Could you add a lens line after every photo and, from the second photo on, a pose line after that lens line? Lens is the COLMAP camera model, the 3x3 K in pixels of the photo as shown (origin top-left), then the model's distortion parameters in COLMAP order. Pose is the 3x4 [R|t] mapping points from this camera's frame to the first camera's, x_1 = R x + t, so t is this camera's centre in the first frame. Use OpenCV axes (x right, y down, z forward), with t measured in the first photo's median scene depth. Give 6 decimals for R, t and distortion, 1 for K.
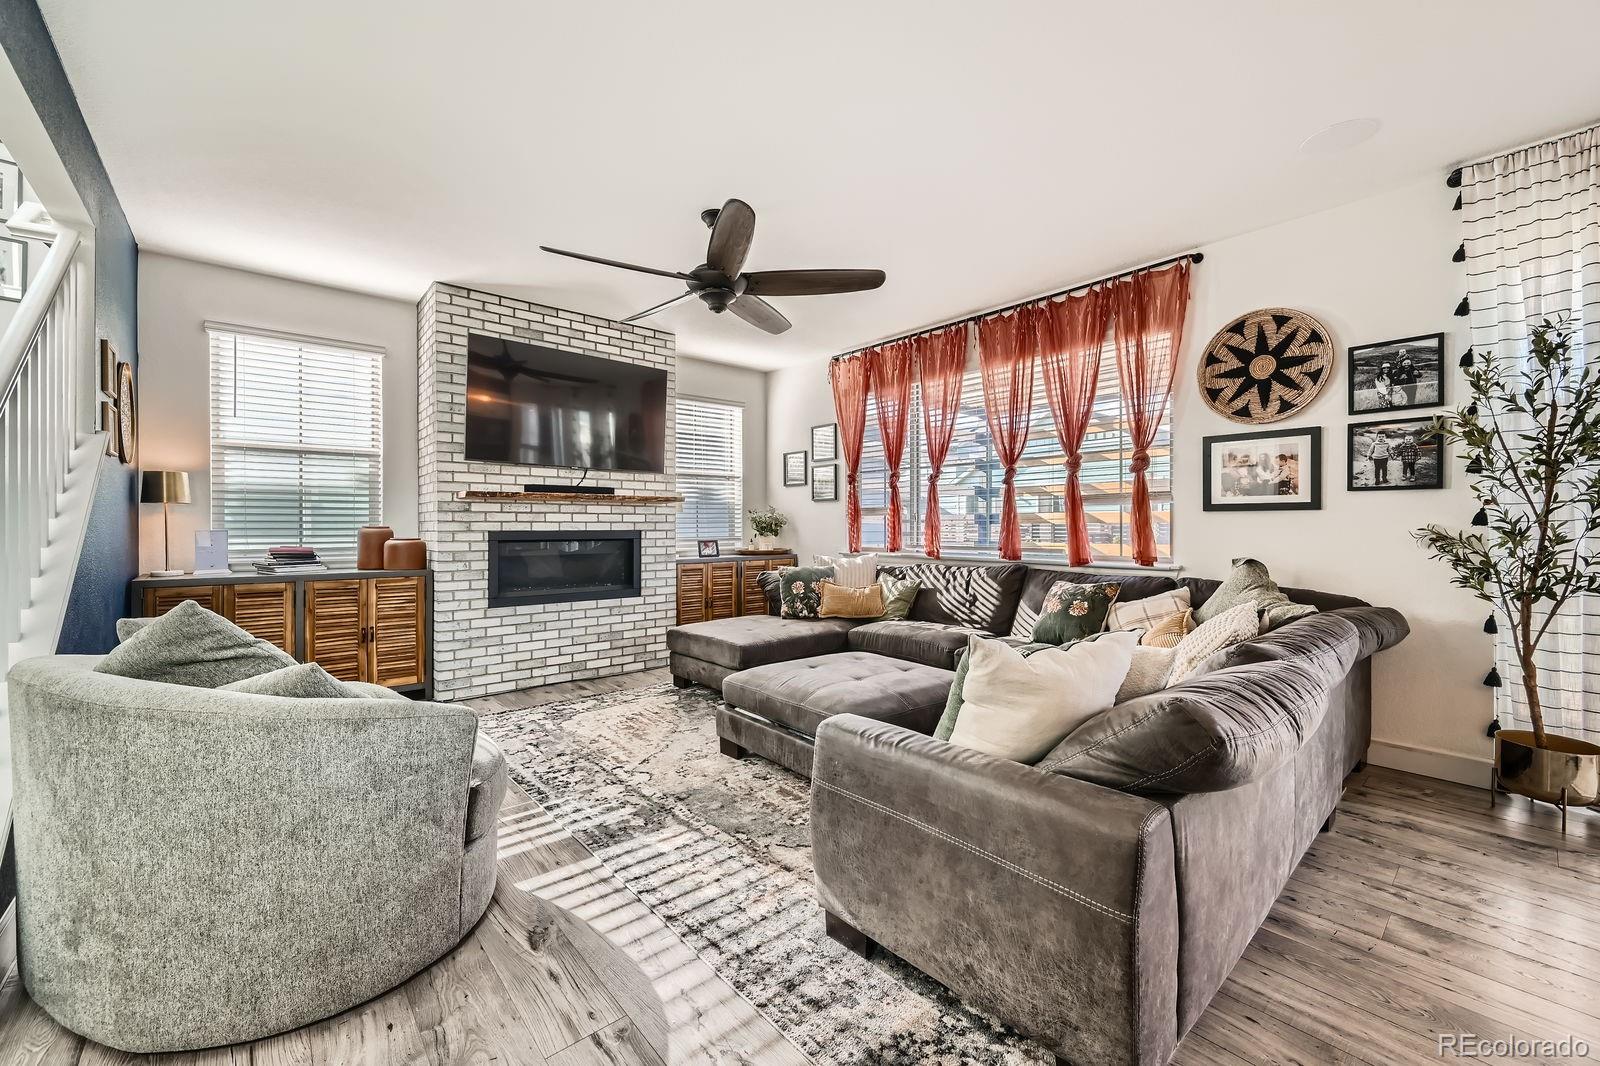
lens RADIAL K [[637.1, 0, 803.7], [0, 637.1, 530.2], [0, 0, 1]] dist [-0.001925, -0.000164]
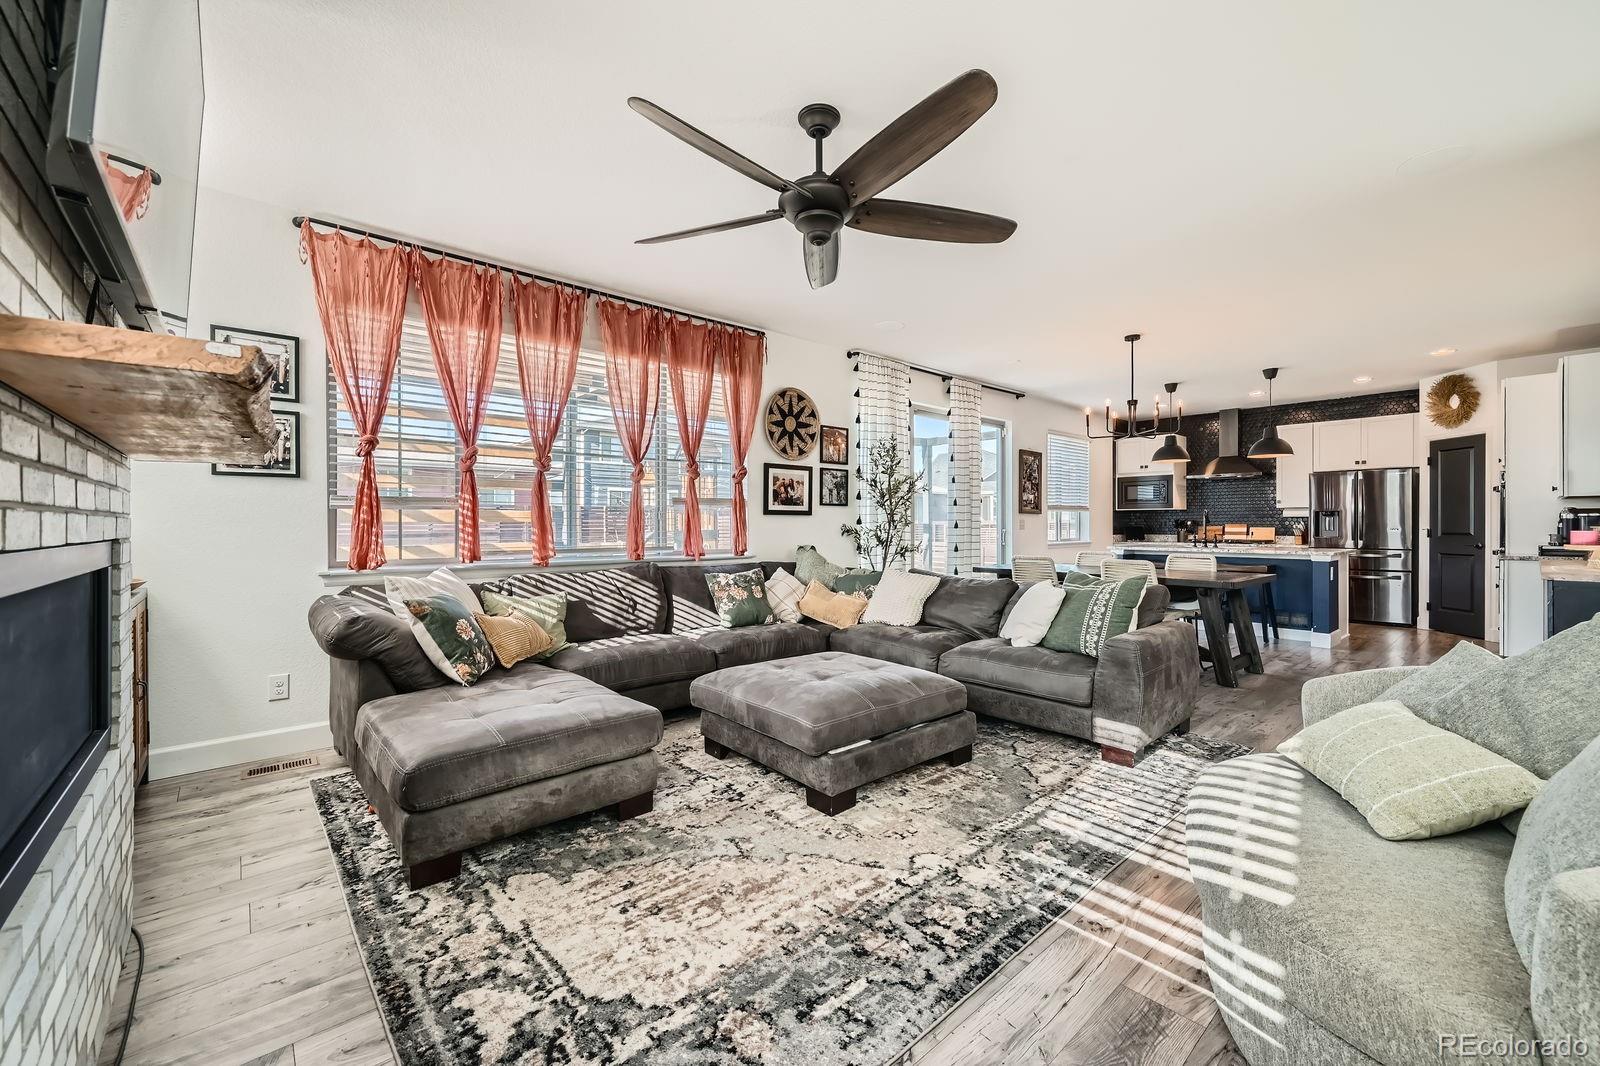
lens RADIAL K [[637.1, 0, 798.5], [0, 637.1, 527.7], [0, 0, 1]] dist [-0.001925, -0.000164]
pose [[-0.001668, -0.004535, 0.999988, -0.923622], [0.007451, 0.999962, 0.004548, -0.007052], [-0.999971, 0.007459, -0.001635, 1.060438]]
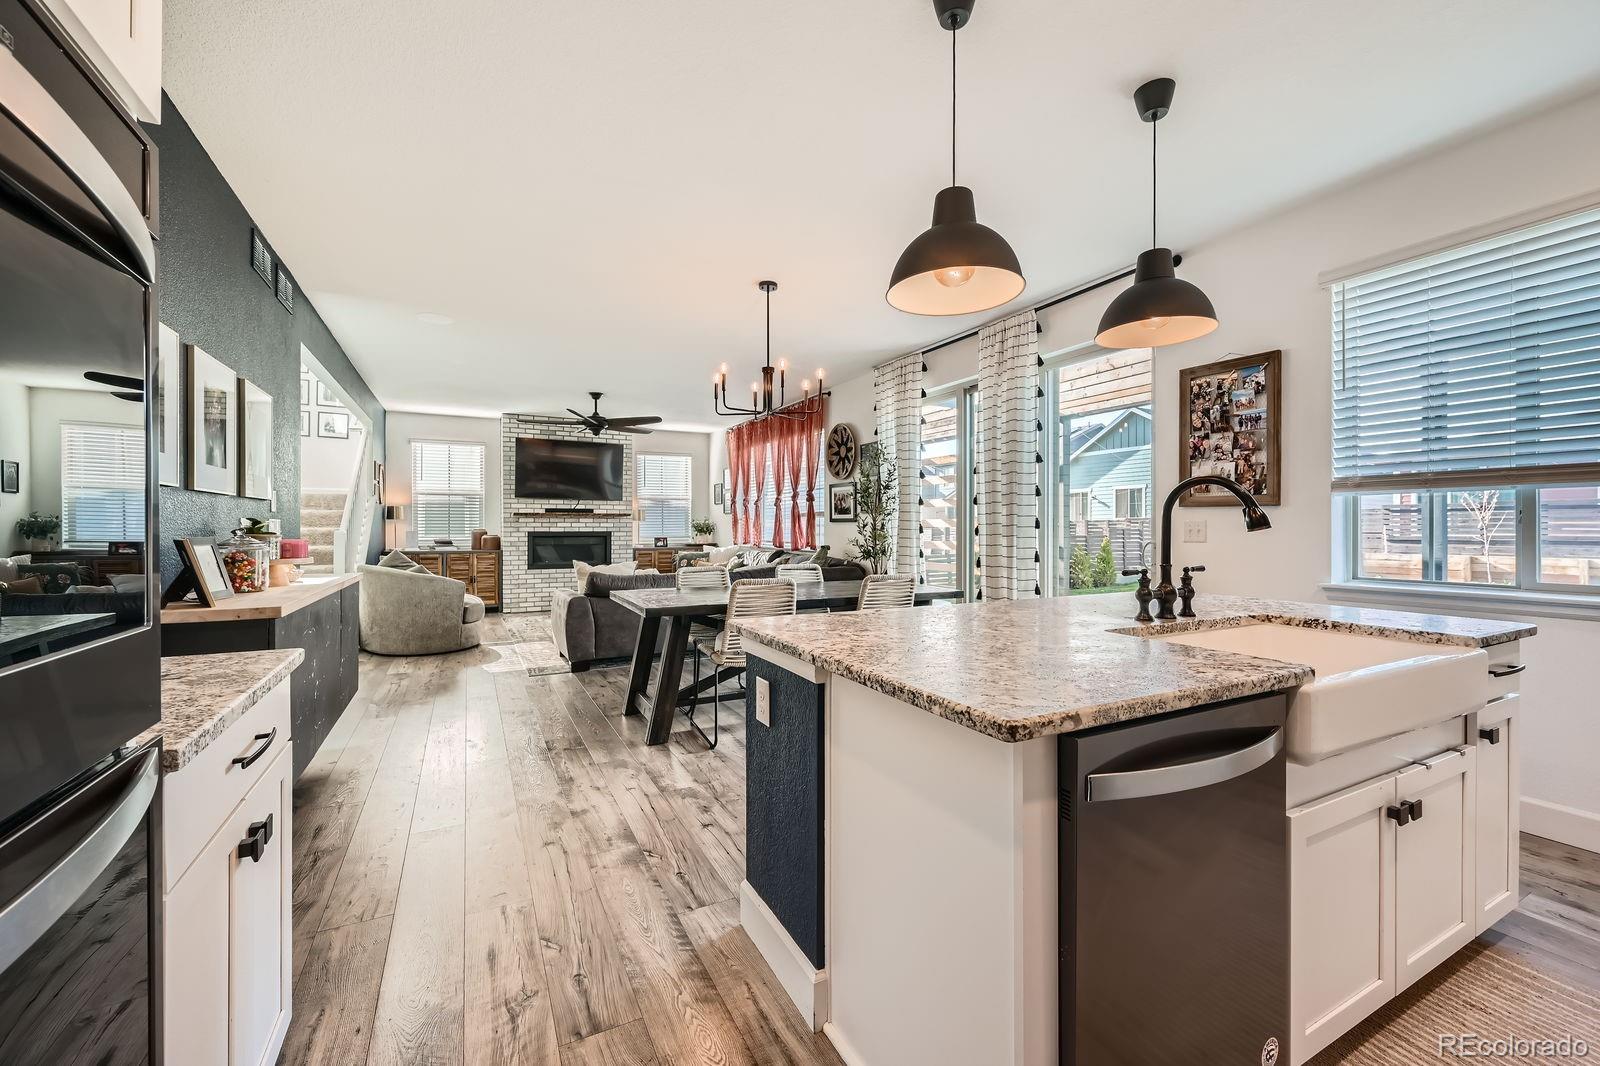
lens RADIAL K [[637.1, 0, 804.7], [0, 637.1, 530.5], [0, 0, 1]] dist [-0.001925, -0.000164]
pose [[0.973954, 0.001292, -0.226741, 1.145686], [-0.001738, 0.999997, -0.001769, 0.000015], [0.226738, 0.002117, 0.973954, -1.082554]]
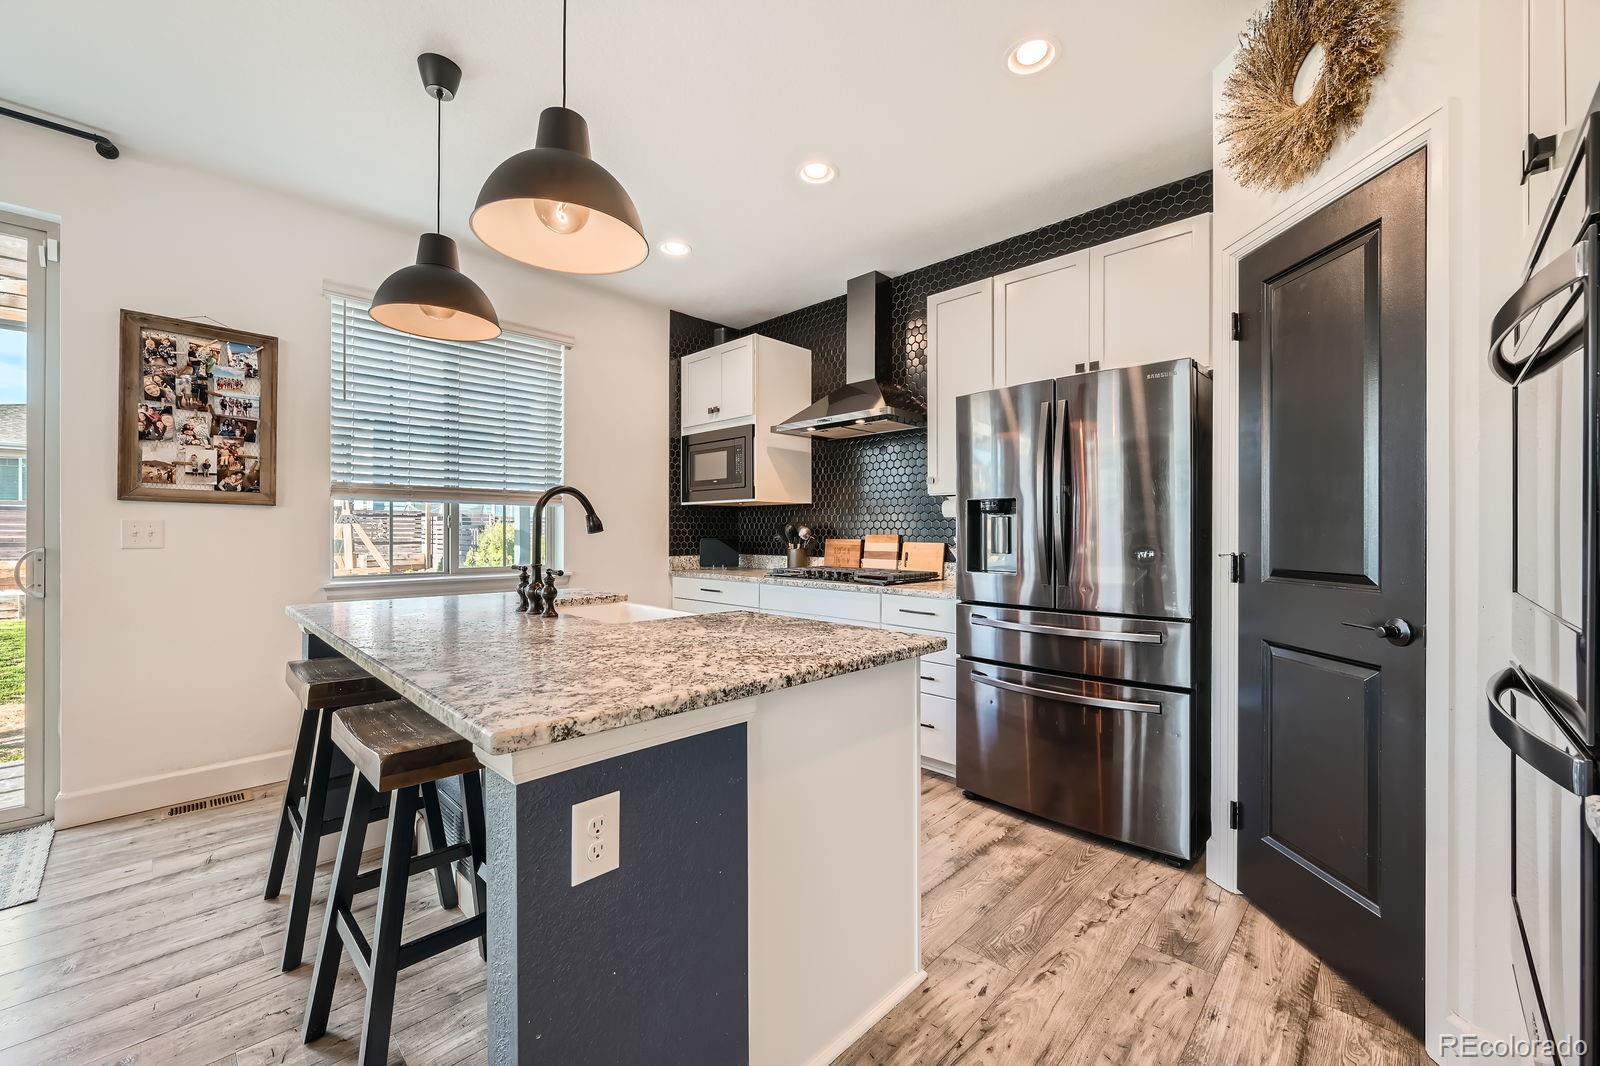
lens RADIAL K [[637.1, 0, 799.0], [0, 637.1, 530.9], [0, 0, 1]] dist [-0.001925, -0.000164]
pose [[-0.087168, 0.001691, 0.996192, 0.651905], [0.003791, 0.999992, -0.001366, -0.001895], [-0.996186, 0.003657, -0.087174, -0.609312]]
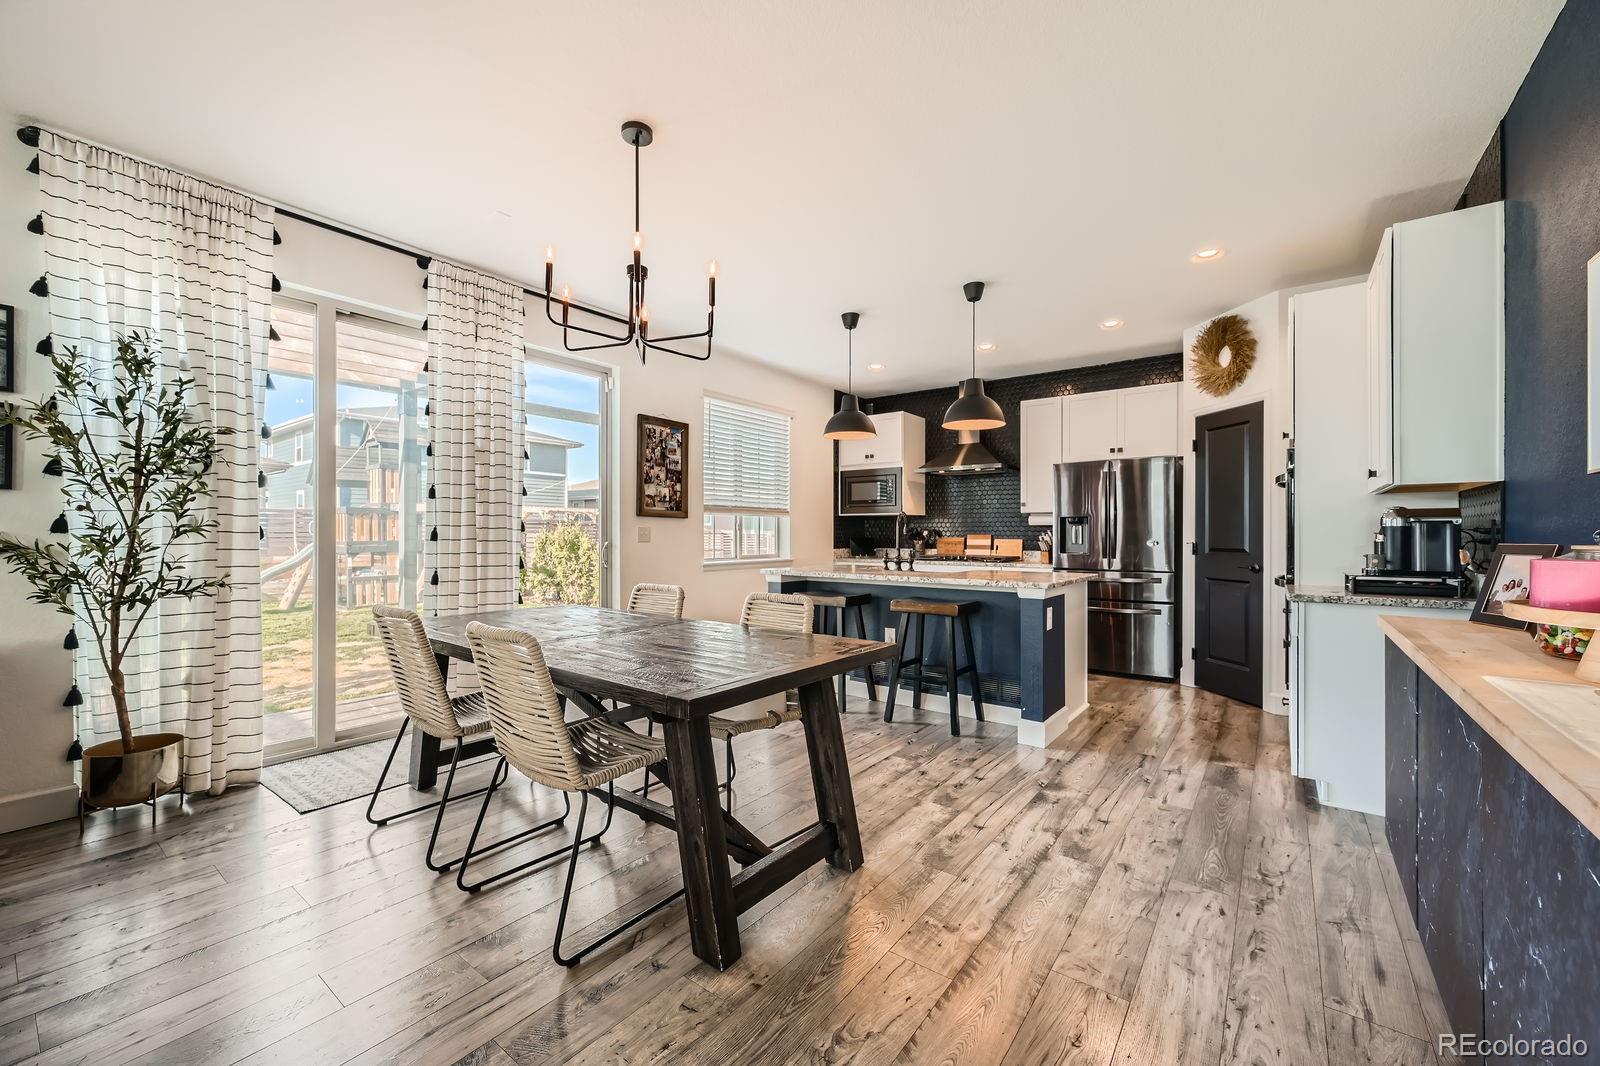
lens RADIAL K [[637.1, 0, 799.2], [0, 637.1, 532.9], [0, 0, 1]] dist [-0.001925, -0.000164]
pose [[-0.205792, 0.001655, 0.978594, -0.039565], [0.003918, 0.999992, -0.000867, -0.002276], [-0.978588, 0.003656, -0.205797, 0.131425]]
